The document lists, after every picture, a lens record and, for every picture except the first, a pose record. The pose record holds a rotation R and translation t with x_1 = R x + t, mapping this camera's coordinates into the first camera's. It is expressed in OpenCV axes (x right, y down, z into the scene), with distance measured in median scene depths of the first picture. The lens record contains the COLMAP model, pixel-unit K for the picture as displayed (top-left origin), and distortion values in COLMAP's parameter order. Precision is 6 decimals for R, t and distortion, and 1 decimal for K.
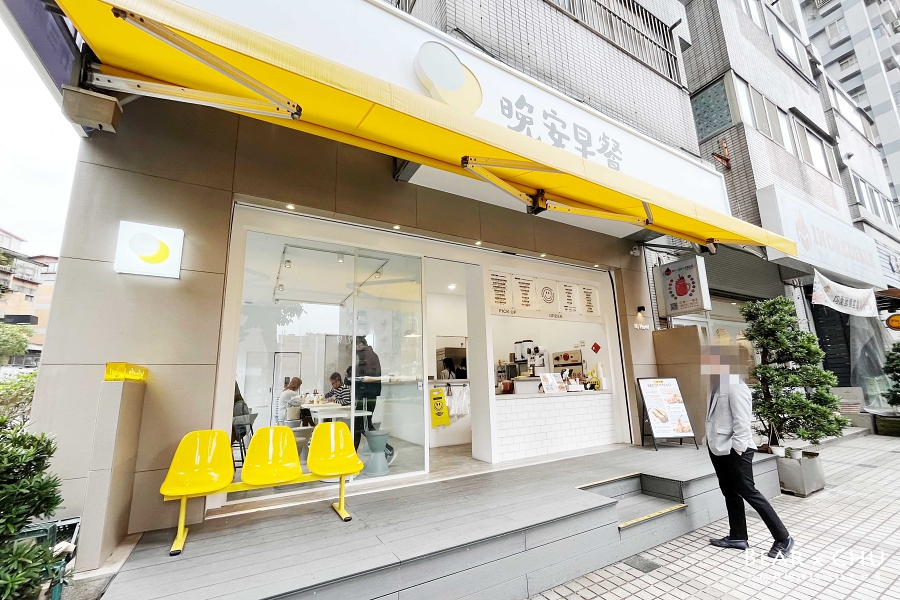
lens RADIAL K [[356.7, 0, 447.4], [0, 356.7, 318.6], [0, 0, 1]] dist [0.000239, 0.000004]
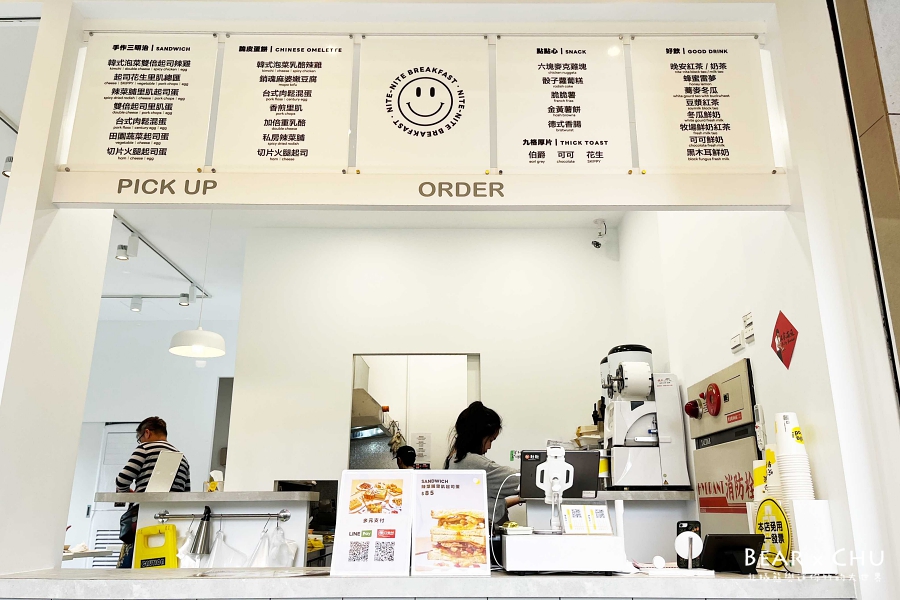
lens RADIAL K [[715.8, 0, 450.0], [0, 715.8, 300.0], [0, 0, 1]] dist [0.011806, 0.003099]
pose [[0.881825, -0.105128, -0.459710, 0.470325], [0.062673, 0.992314, -0.106705, 0.097840], [0.467394, 0.065284, 0.881635, 0.621534]]
